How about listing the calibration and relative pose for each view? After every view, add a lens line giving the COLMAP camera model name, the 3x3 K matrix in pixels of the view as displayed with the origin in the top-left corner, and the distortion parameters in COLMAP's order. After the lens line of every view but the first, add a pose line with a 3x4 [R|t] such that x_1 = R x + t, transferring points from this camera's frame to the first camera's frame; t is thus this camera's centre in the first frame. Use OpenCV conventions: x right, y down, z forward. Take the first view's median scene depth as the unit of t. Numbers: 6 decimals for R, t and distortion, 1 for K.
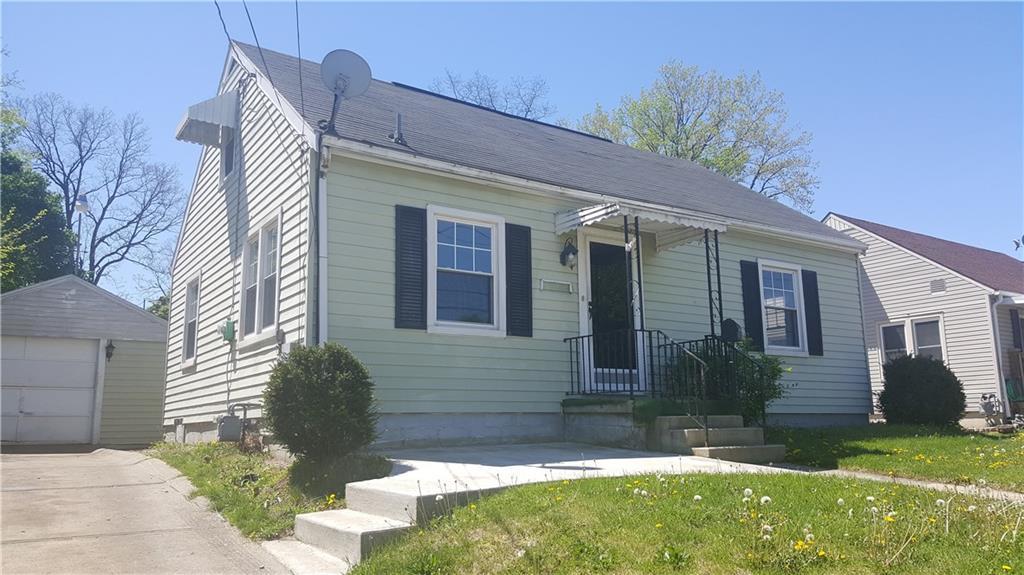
lens RADIAL K [[752.9, 0, 504.9], [0, 752.9, 321.3], [0, 0, 1]] dist [0.152086, -0.275389]
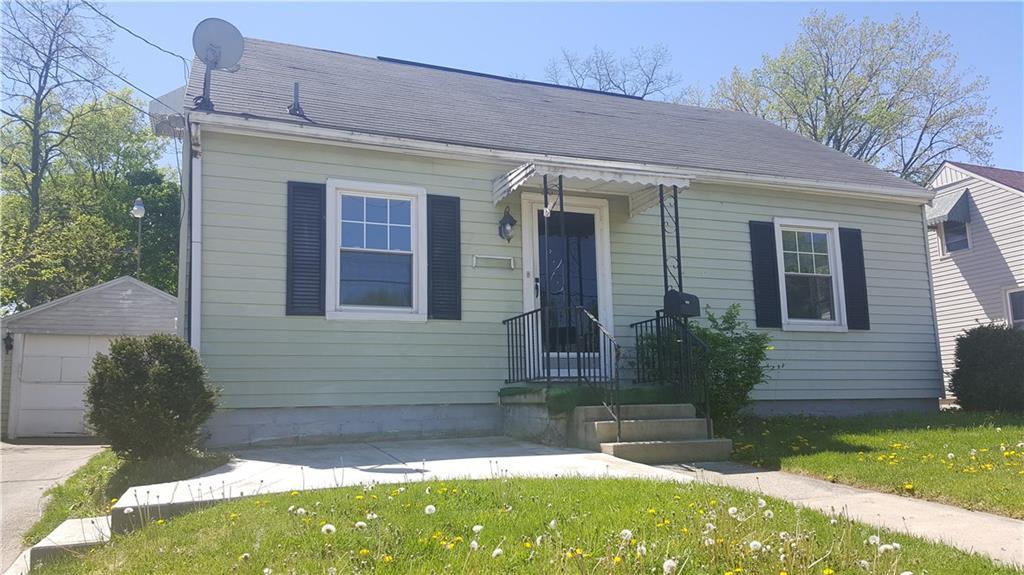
lens RADIAL K [[752.9, 0, 504.9], [0, 752.9, 321.3], [0, 0, 1]] dist [0.152086, -0.275389]
pose [[0.975305, -0.034781, -0.218105, 0.282426], [0.038559, 0.999171, 0.013087, 0.012953], [0.217469, -0.021173, 0.975837, 0.135467]]
